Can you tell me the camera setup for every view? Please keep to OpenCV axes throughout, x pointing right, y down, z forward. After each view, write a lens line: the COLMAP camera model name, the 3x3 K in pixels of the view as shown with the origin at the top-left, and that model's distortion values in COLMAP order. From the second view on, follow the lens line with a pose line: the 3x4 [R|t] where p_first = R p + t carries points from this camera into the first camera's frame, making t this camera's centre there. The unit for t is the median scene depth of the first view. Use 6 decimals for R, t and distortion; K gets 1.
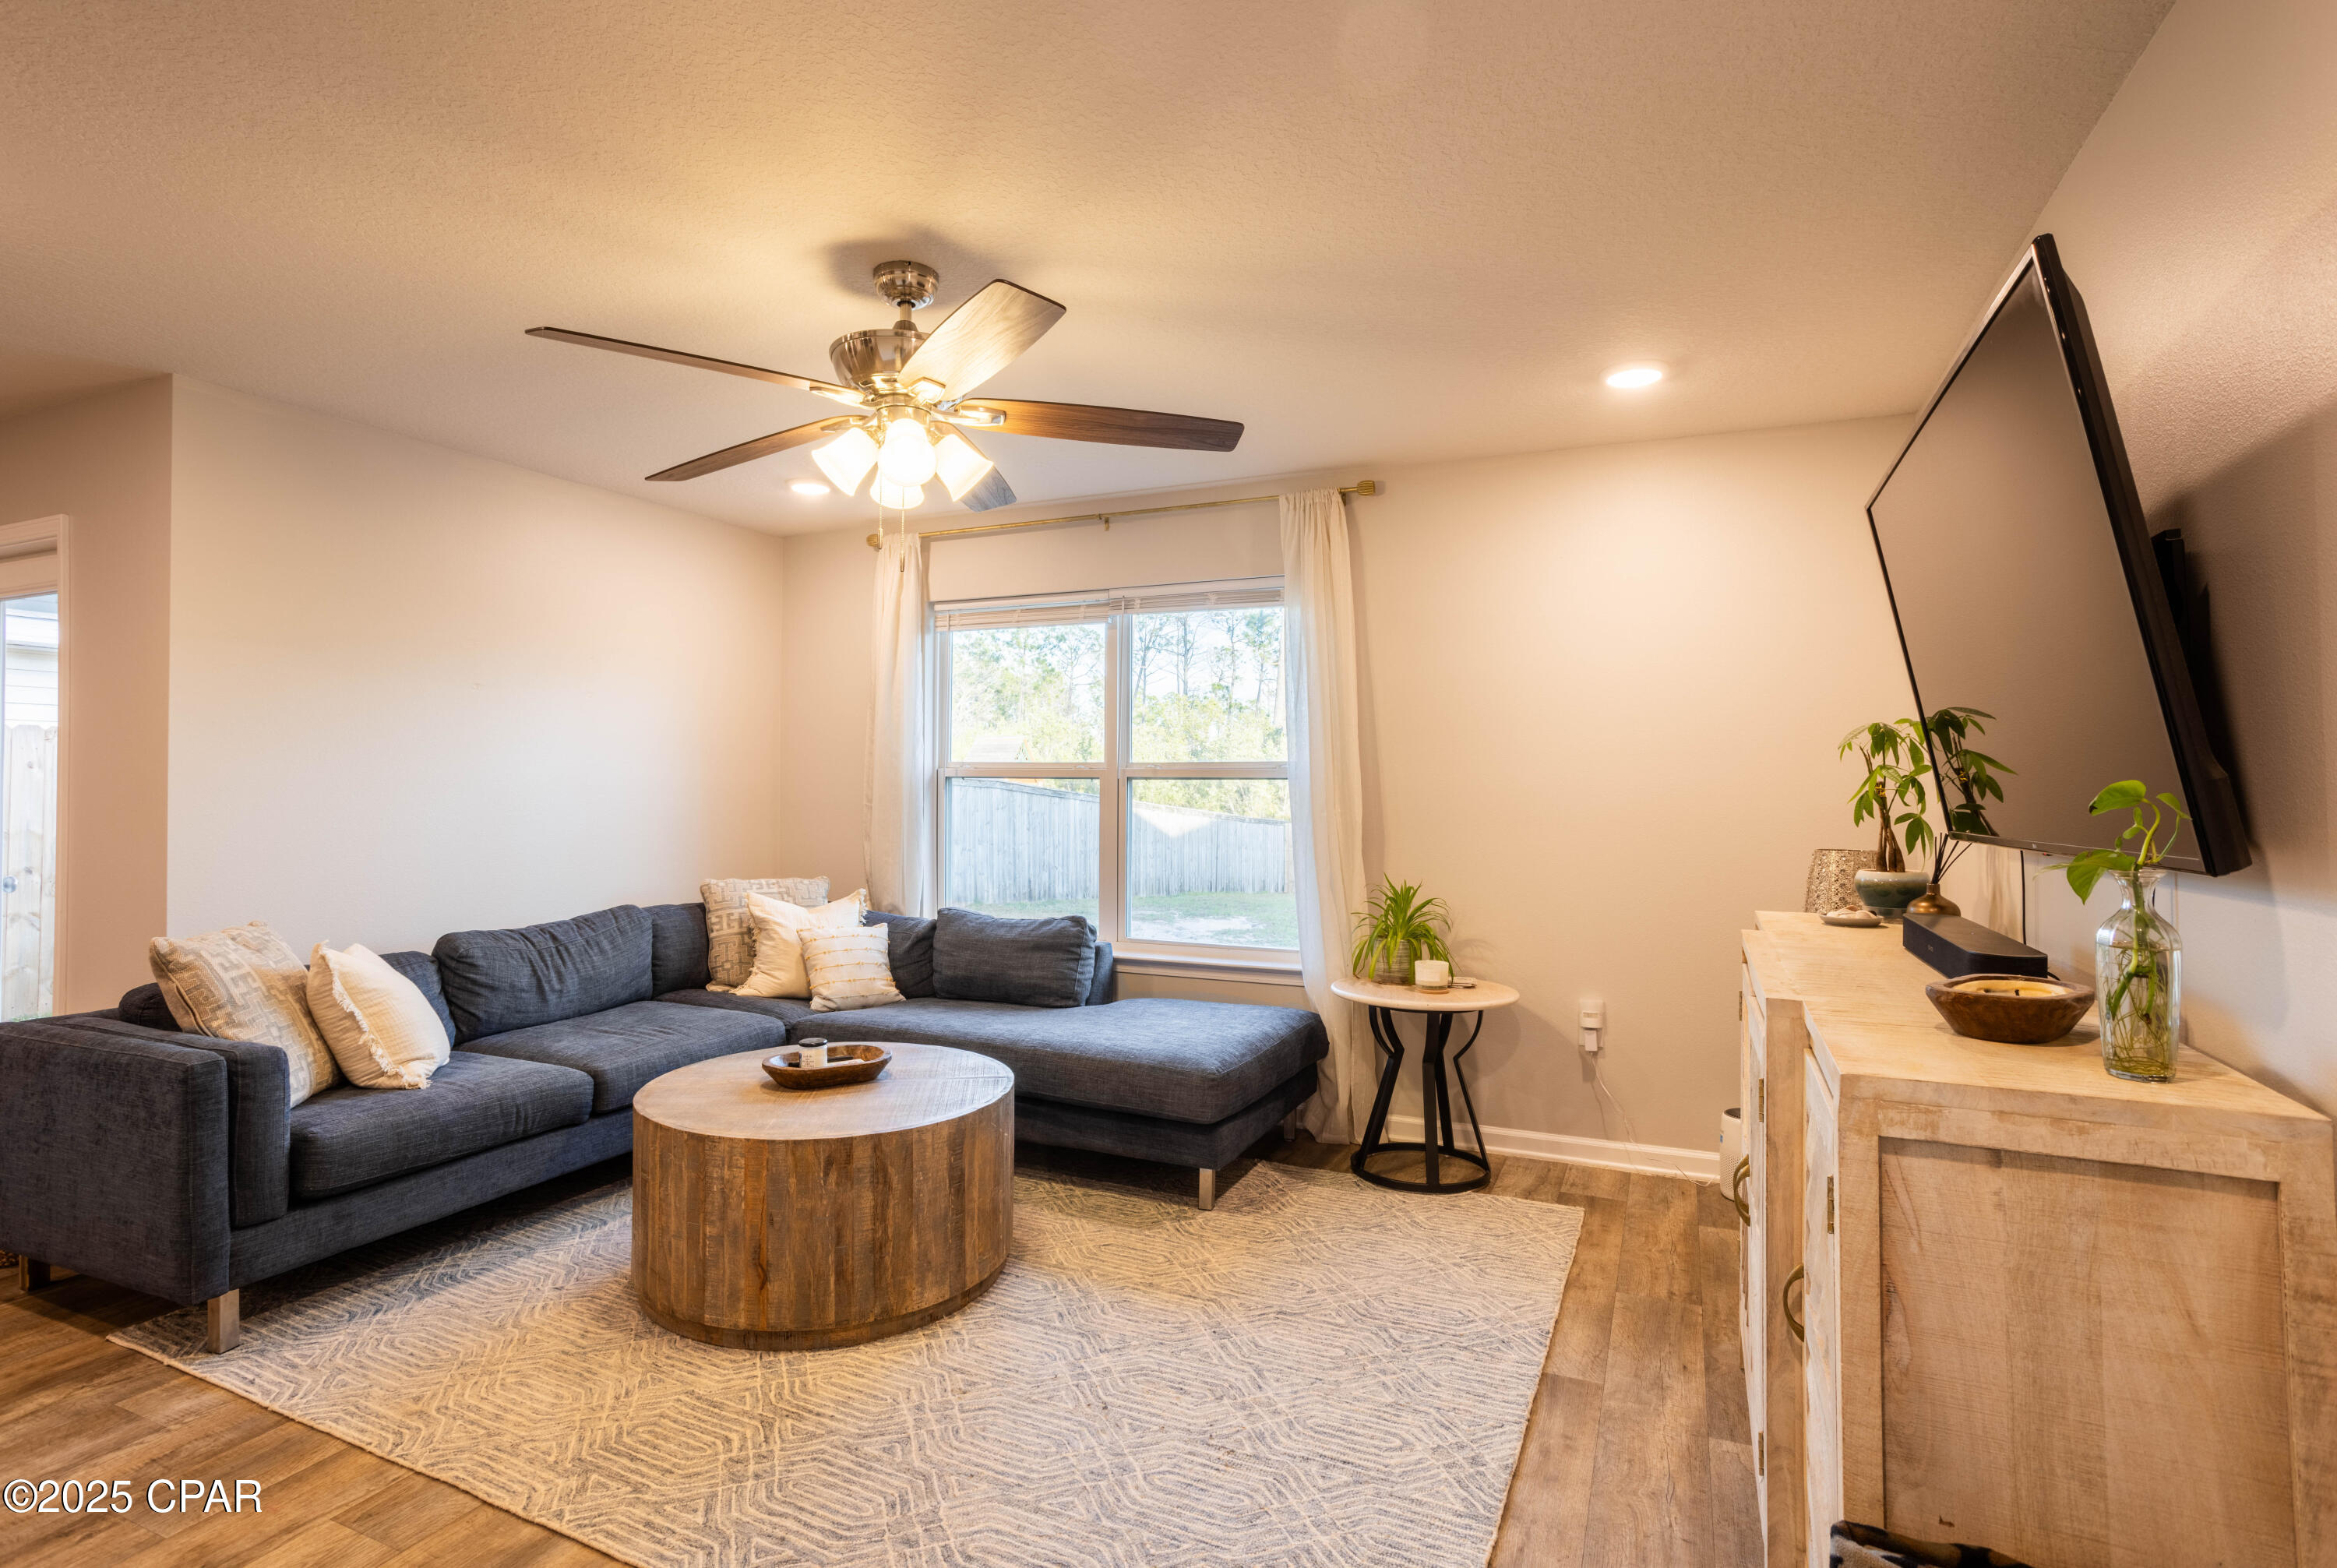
lens RADIAL K [[1016.0, 0, 987.4], [0, 1016.0, 779.5], [0, 0, 1]] dist [-0.000829, -0.000162]
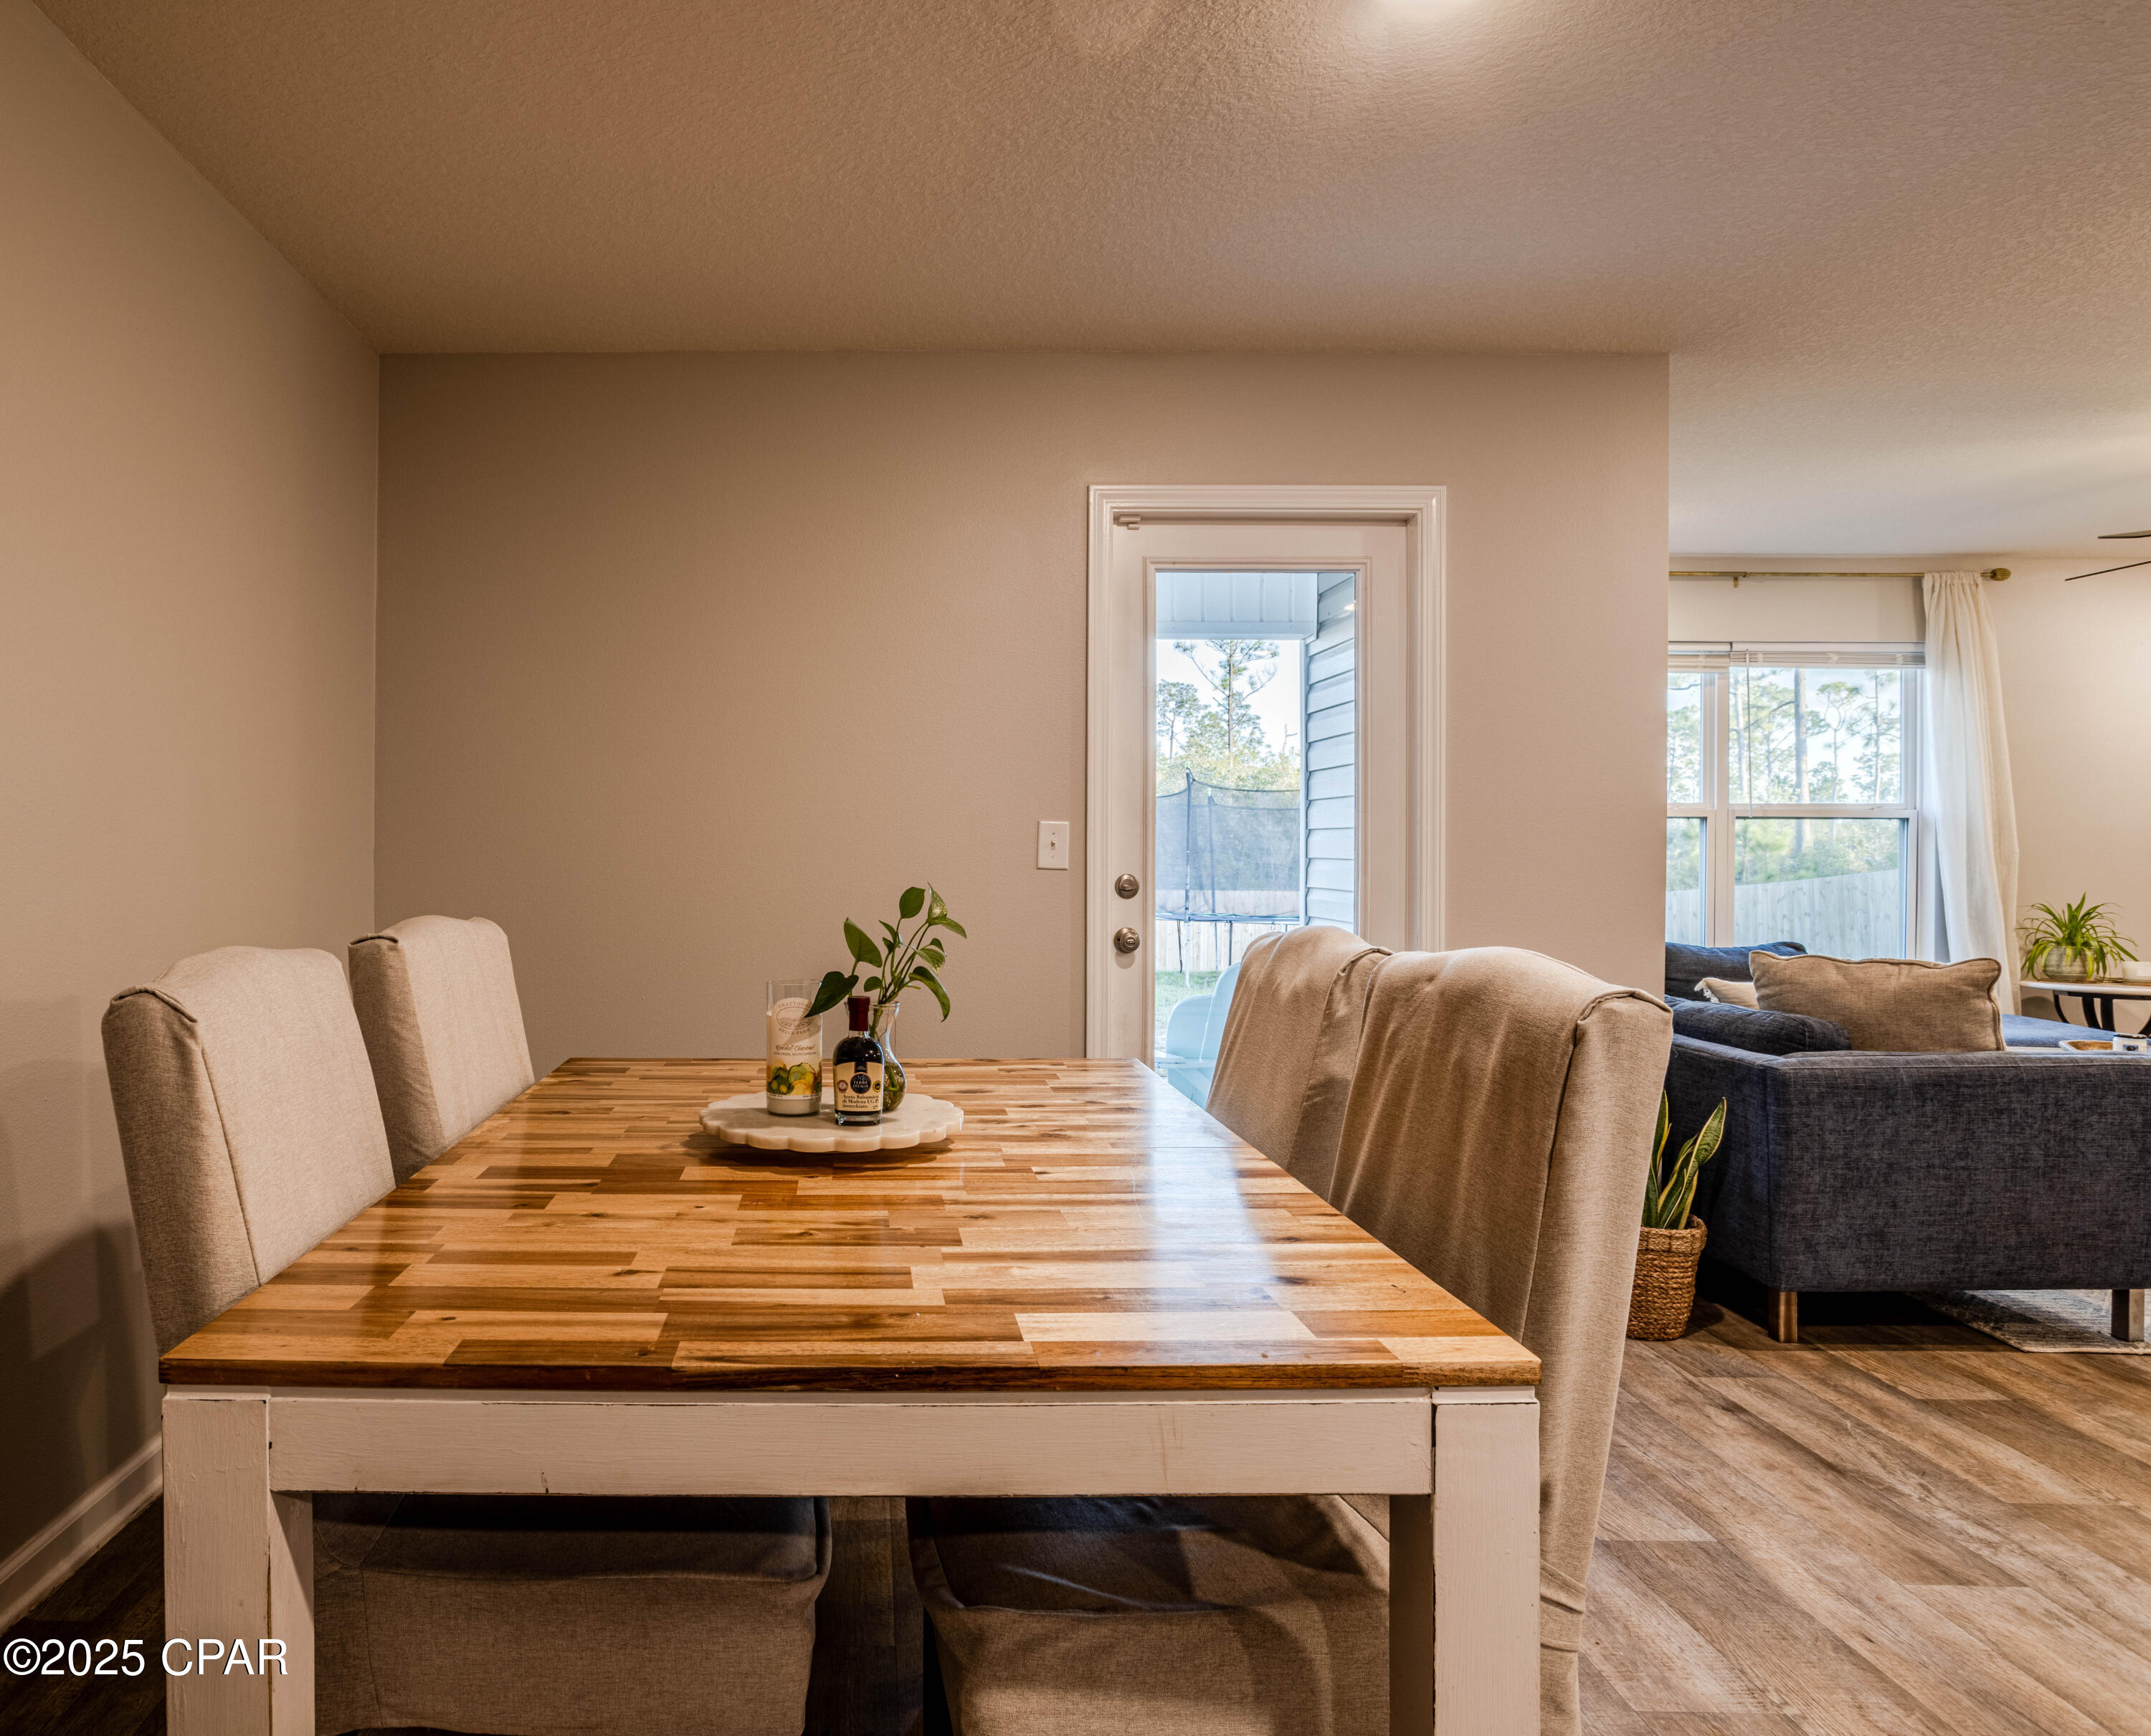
lens RADIAL K [[1249.1, 0, 923.5], [0, 1249.1, 860.4], [0, 0, 1]] dist [-0.029958, 0.018581]
pose [[0.911152, -0.003201, 0.412057, -1.542528], [-0.004385, 0.999838, 0.017462, 0.030314], [-0.412047, -0.017717, 0.910991, 0.208767]]
